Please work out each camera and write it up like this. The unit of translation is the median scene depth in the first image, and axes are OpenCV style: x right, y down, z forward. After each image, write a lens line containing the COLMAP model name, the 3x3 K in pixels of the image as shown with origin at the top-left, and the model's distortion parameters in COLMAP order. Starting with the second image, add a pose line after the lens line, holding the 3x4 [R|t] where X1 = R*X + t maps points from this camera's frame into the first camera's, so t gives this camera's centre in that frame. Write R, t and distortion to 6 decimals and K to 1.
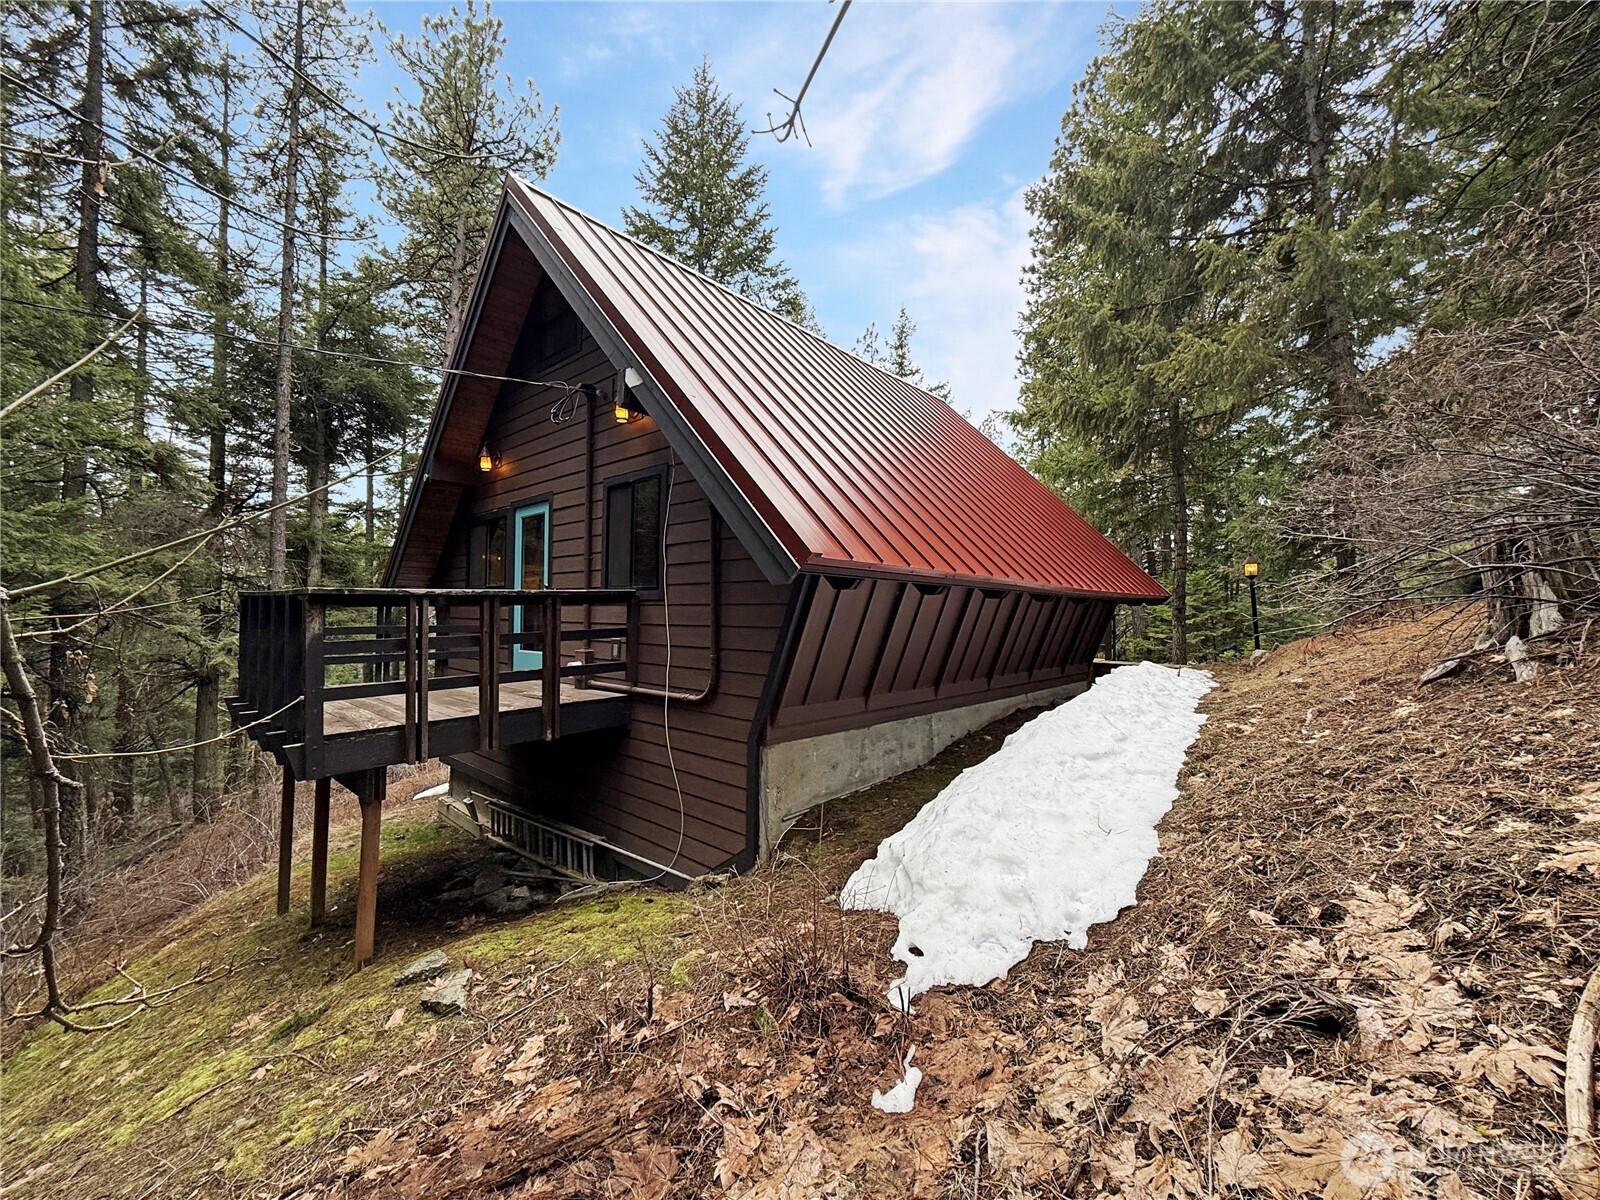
lens RADIAL K [[634.3, 0, 793.0], [0, 634.3, 601.5], [0, 0, 1]] dist [-0.000871, 0.000212]
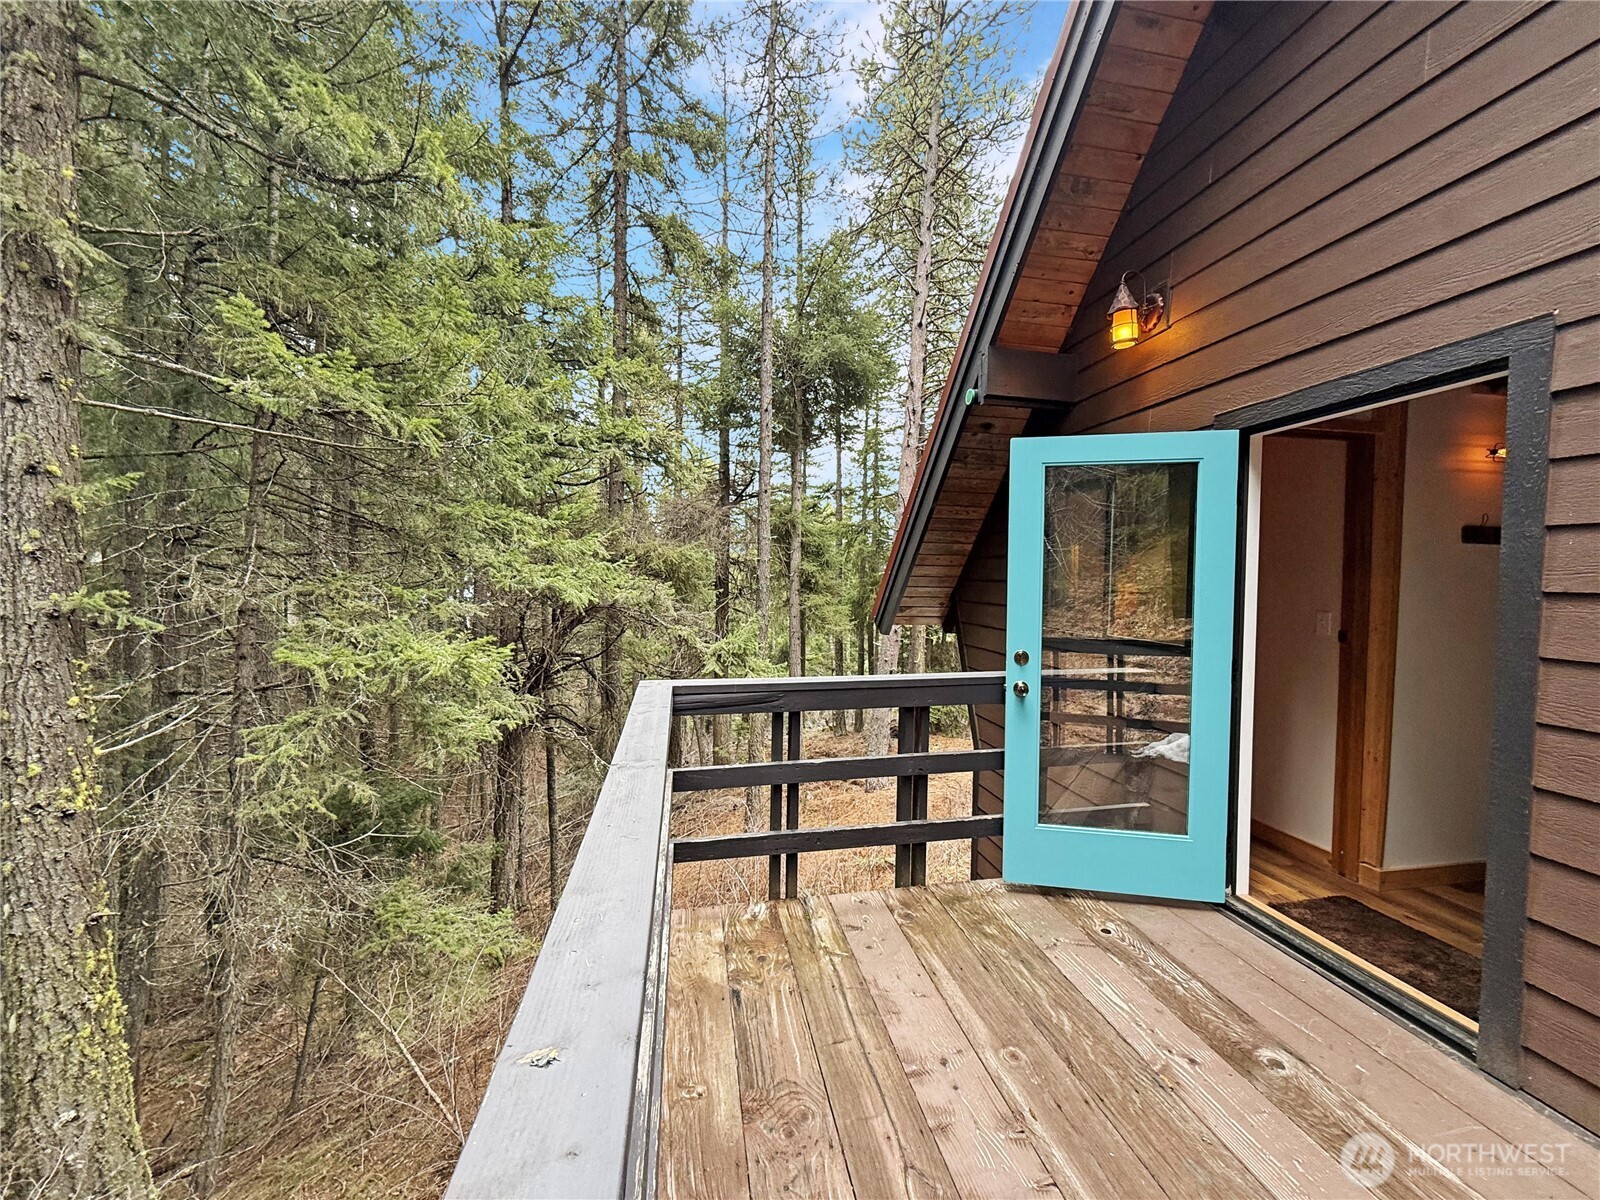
lens RADIAL K [[634.3, 0, 800.5], [0, 634.3, 598.4], [0, 0, 1]] dist [-0.000871, 0.000212]
pose [[0.800914, 0.019934, -0.598448, -0.135505], [0.009754, 0.998879, 0.046326, -0.022941], [0.598701, -0.042941, 0.799821, 0.183535]]
